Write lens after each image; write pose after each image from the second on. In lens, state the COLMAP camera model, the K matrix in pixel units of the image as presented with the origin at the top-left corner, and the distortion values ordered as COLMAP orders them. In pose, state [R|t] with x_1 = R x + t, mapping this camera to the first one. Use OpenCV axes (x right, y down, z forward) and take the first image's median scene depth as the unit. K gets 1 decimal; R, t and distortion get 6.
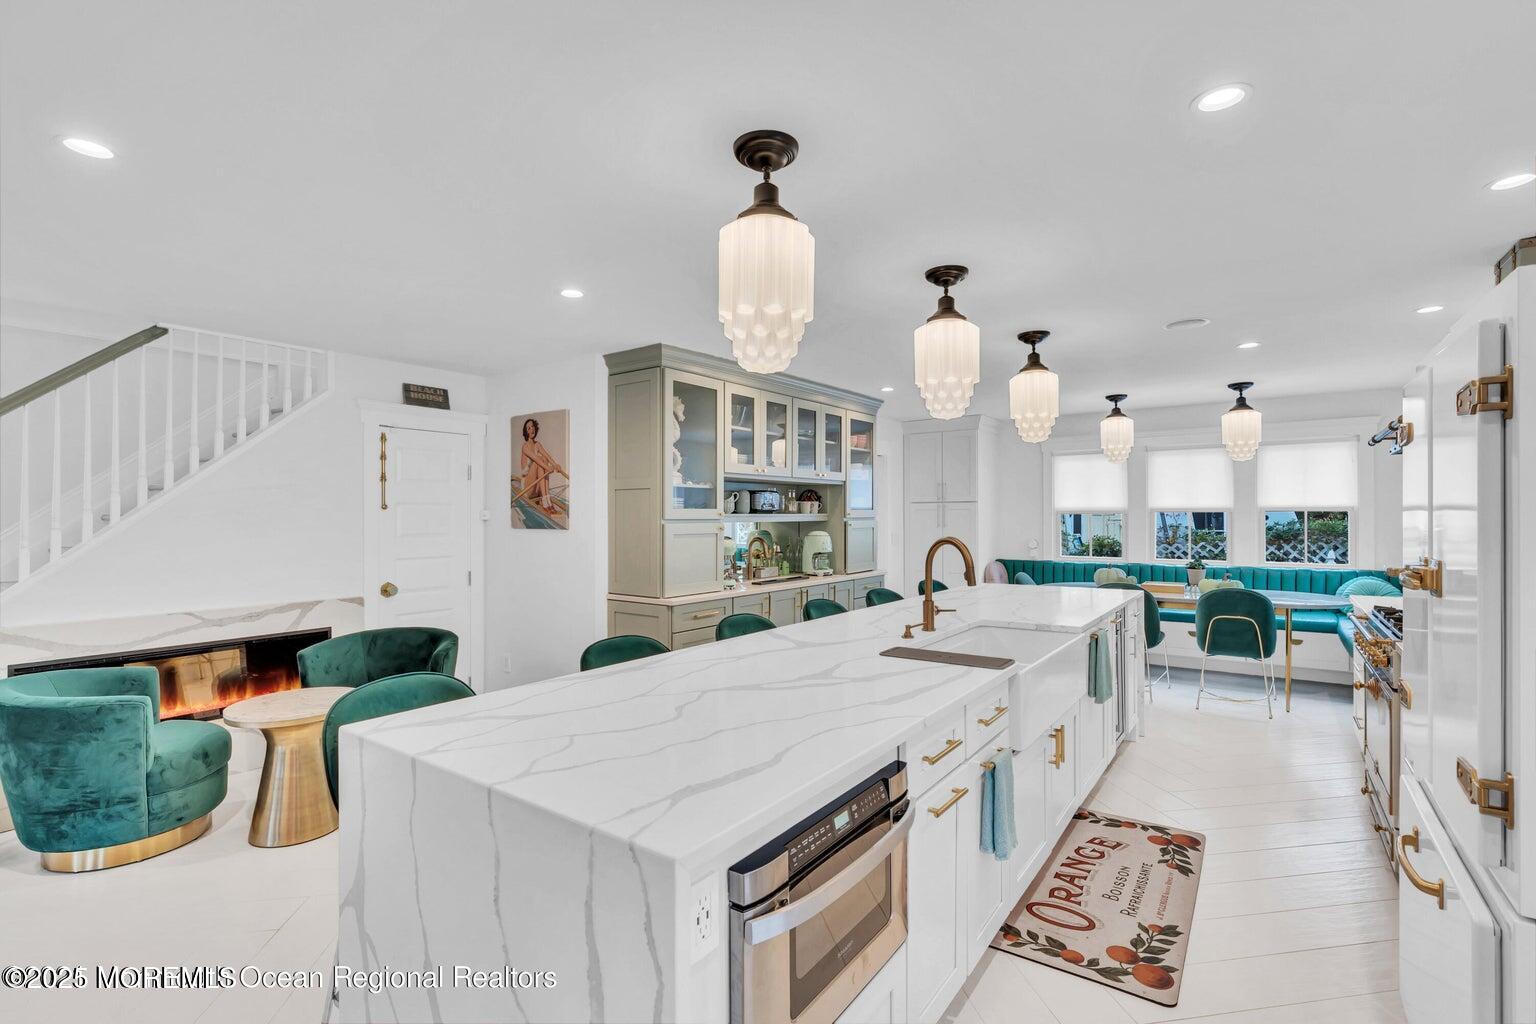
lens RADIAL K [[693.5, 0, 774.0], [0, 693.5, 514.3], [0, 0, 1]] dist [-0.010441, 0.003788]
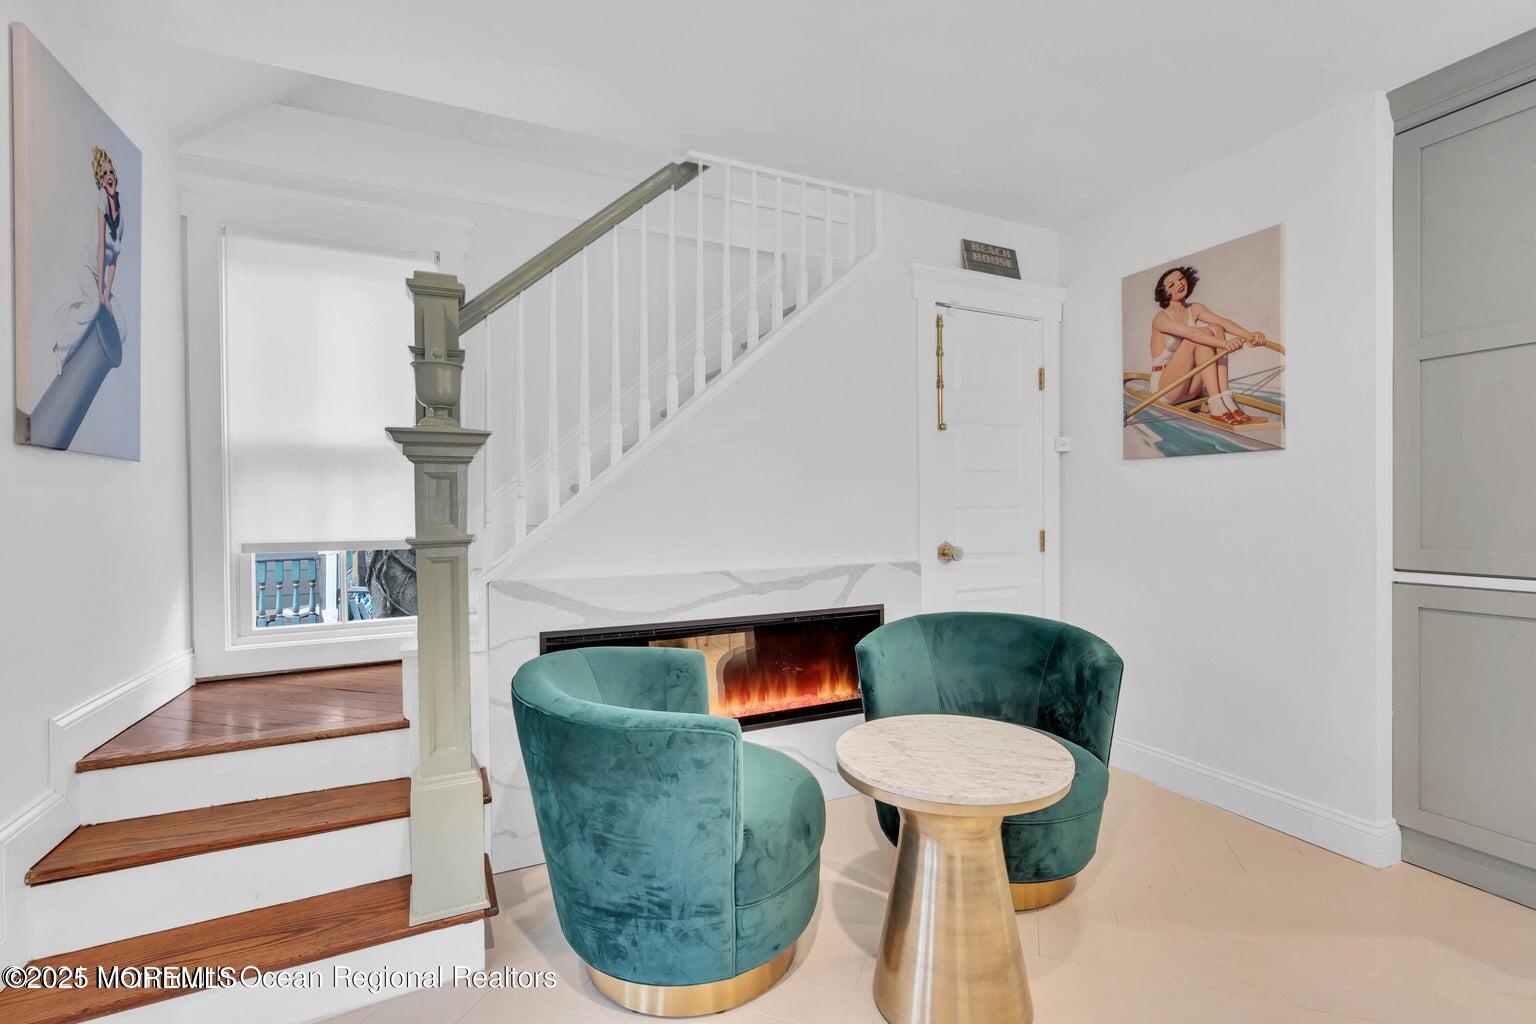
lens RADIAL K [[693.5, 0, 774.6], [0, 693.5, 510.0], [0, 0, 1]] dist [-0.010441, 0.003788]
pose [[0.883401, -0.002366, -0.468612, -0.409279], [0.007178, 0.999938, 0.008483, 0.063887], [0.468563, -0.010858, 0.883363, 0.352926]]
